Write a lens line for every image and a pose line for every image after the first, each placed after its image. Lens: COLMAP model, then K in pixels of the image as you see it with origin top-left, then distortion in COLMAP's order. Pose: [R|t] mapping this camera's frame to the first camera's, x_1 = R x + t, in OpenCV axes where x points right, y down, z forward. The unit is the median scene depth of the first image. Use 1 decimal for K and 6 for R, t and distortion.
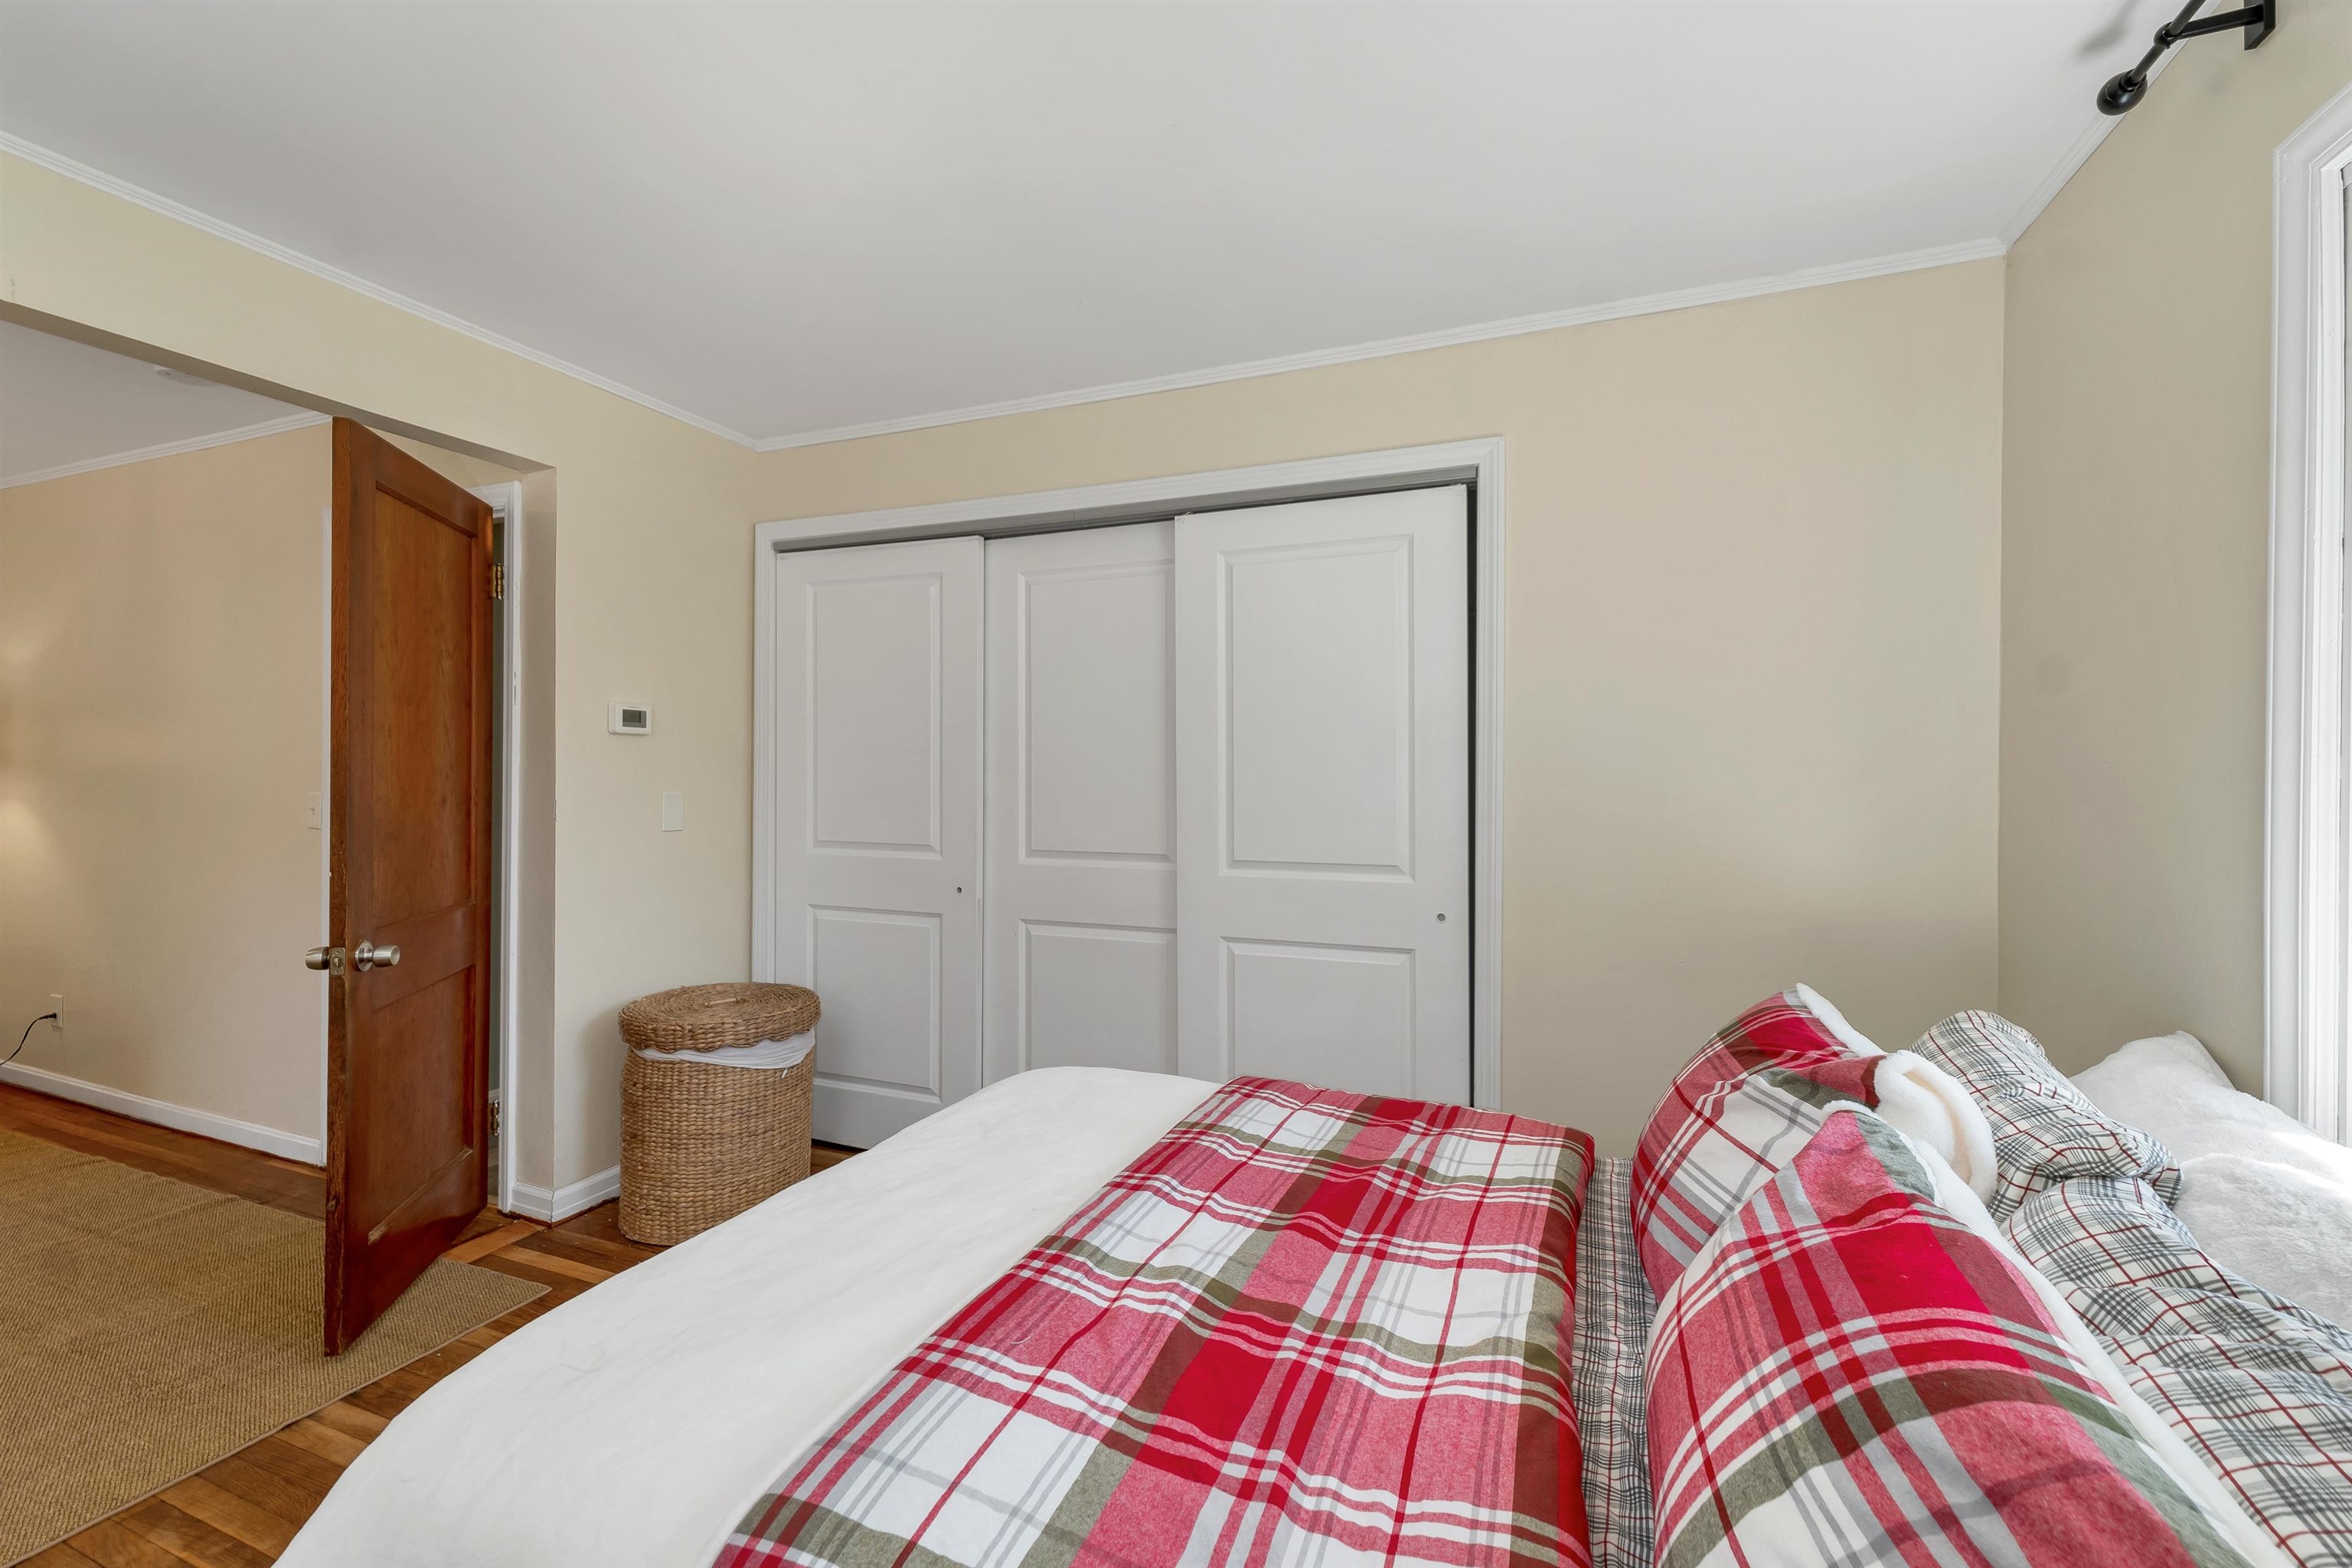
lens RADIAL K [[986.4, 0, 1180.1], [0, 986.4, 775.8], [0, 0, 1]] dist [-0.000850, 0.000651]
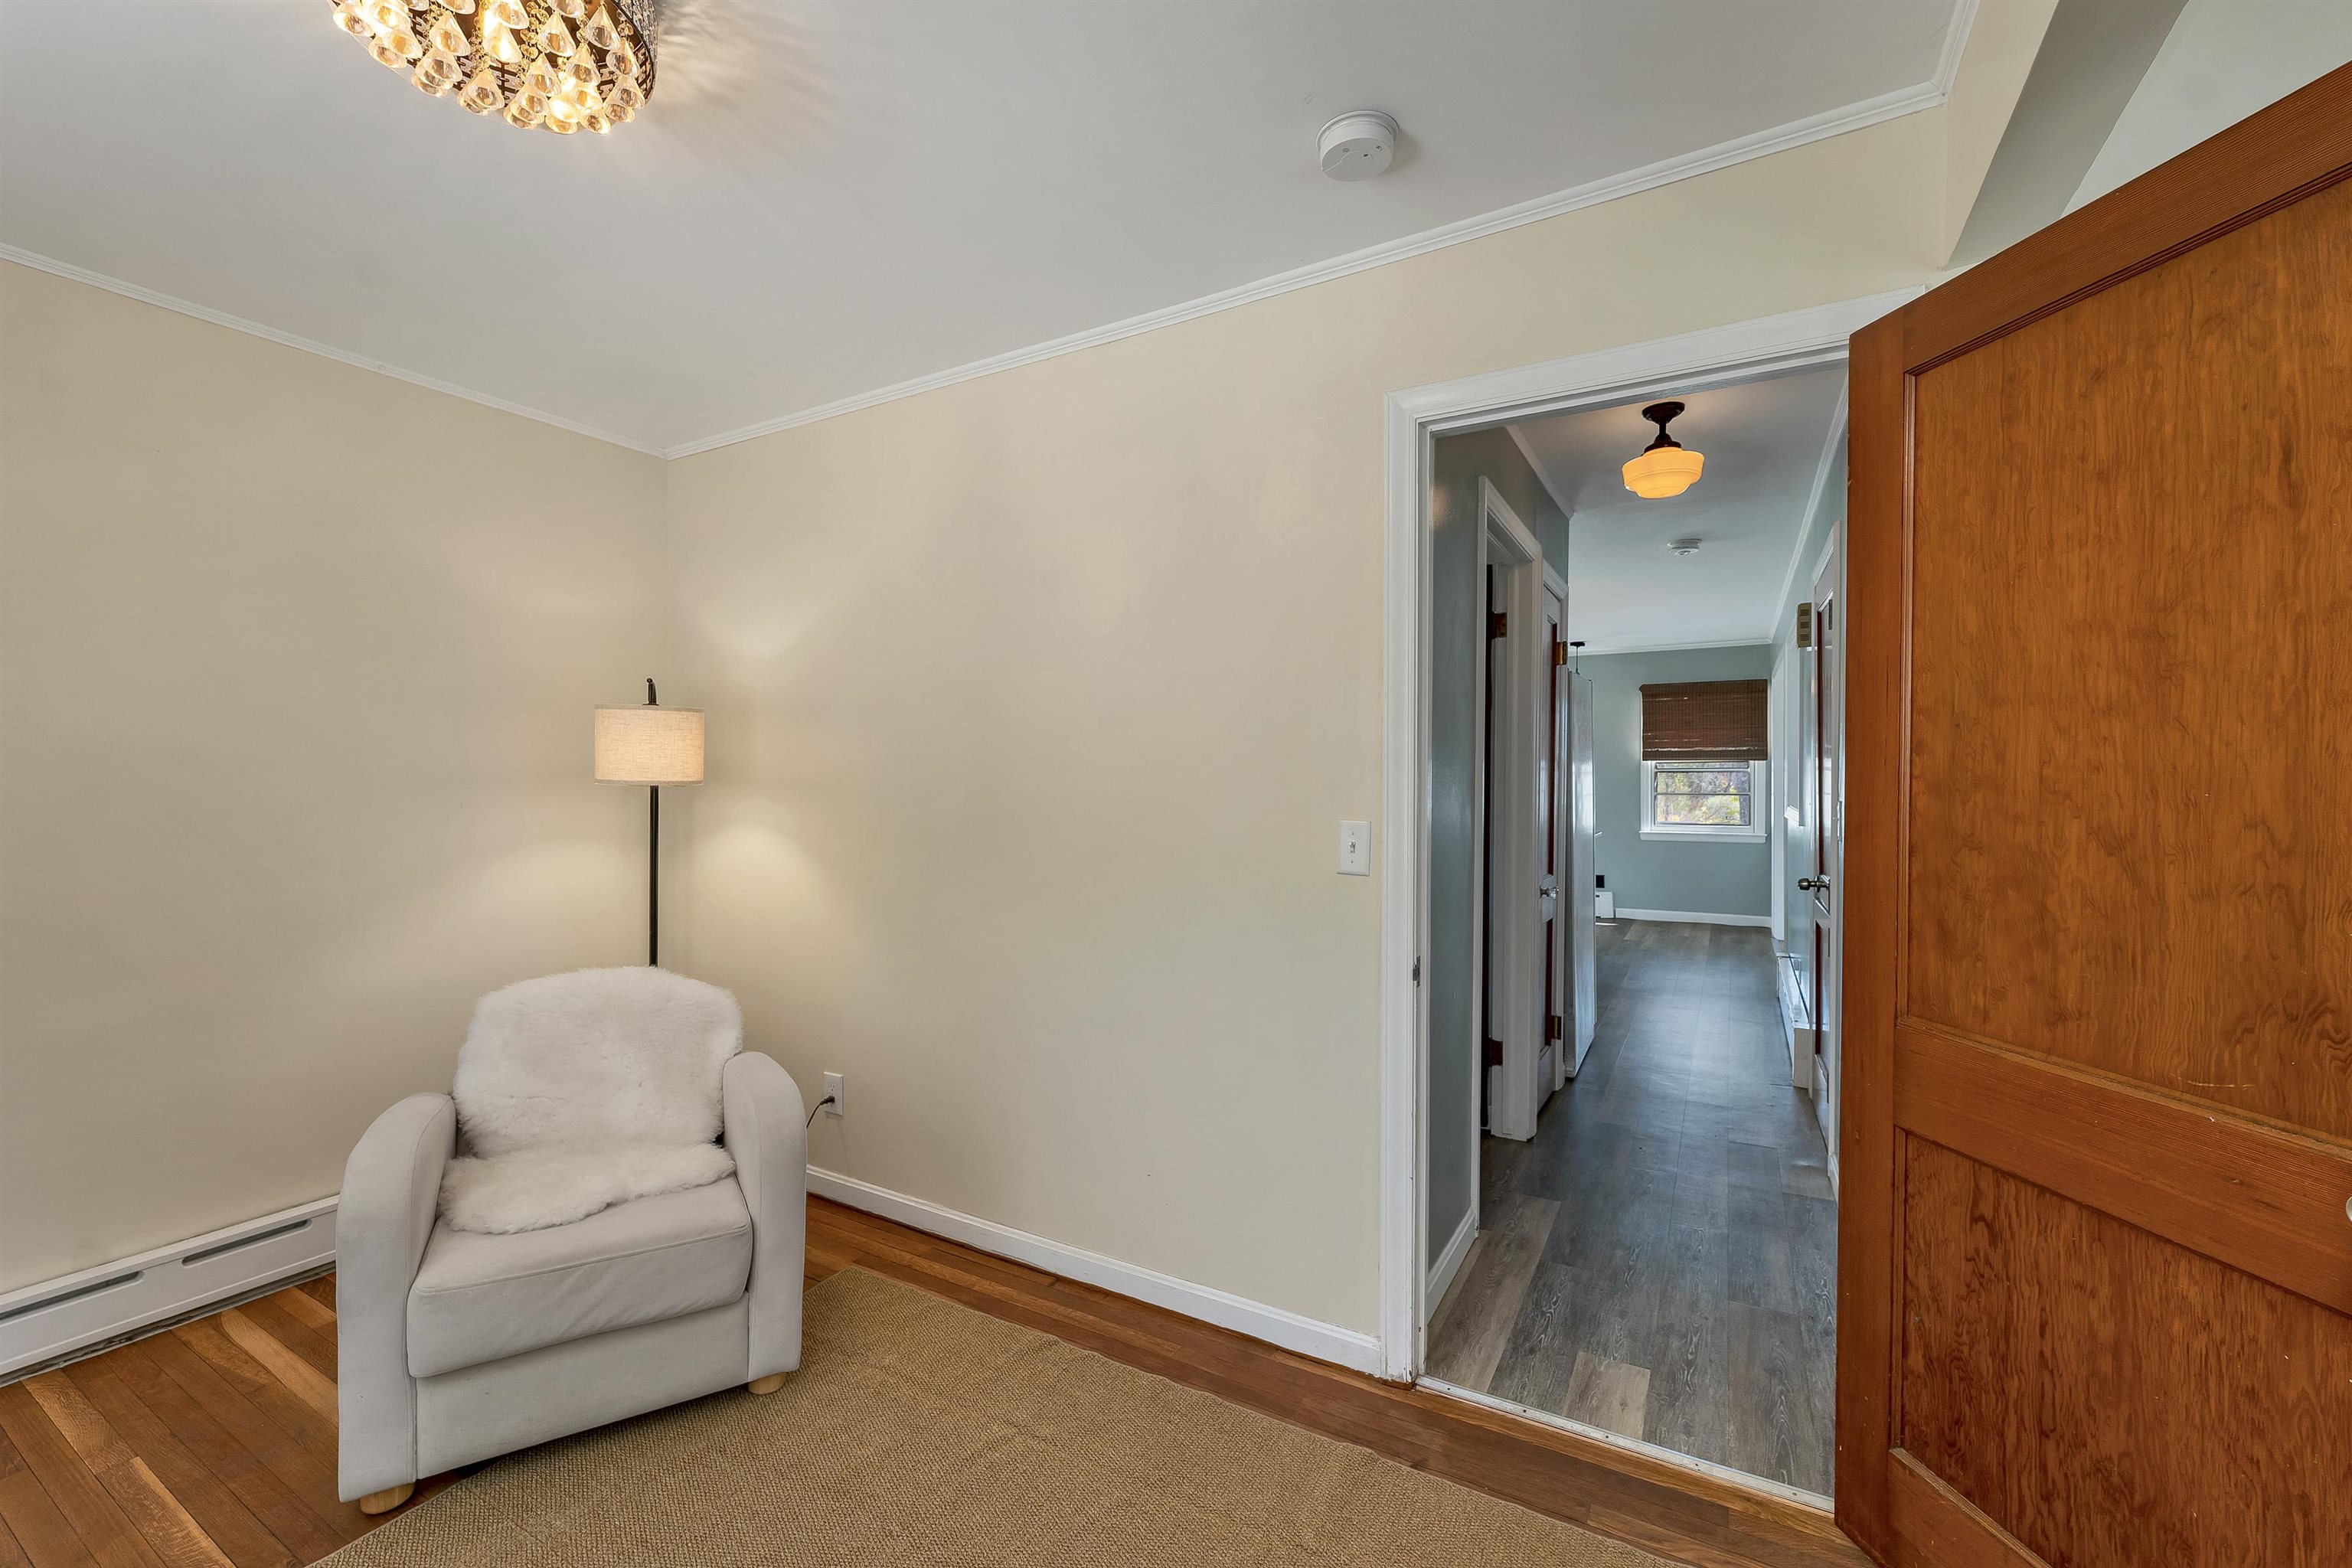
lens RADIAL K [[986.4, 0, 1162.0], [0, 986.4, 791.3], [0, 0, 1]] dist [-0.000850, 0.000651]
pose [[0.987104, -0.009960, -0.159771, -0.830806], [0.012401, 0.999821, 0.014292, -0.012777], [0.159600, -0.016089, 0.987051, 0.294361]]
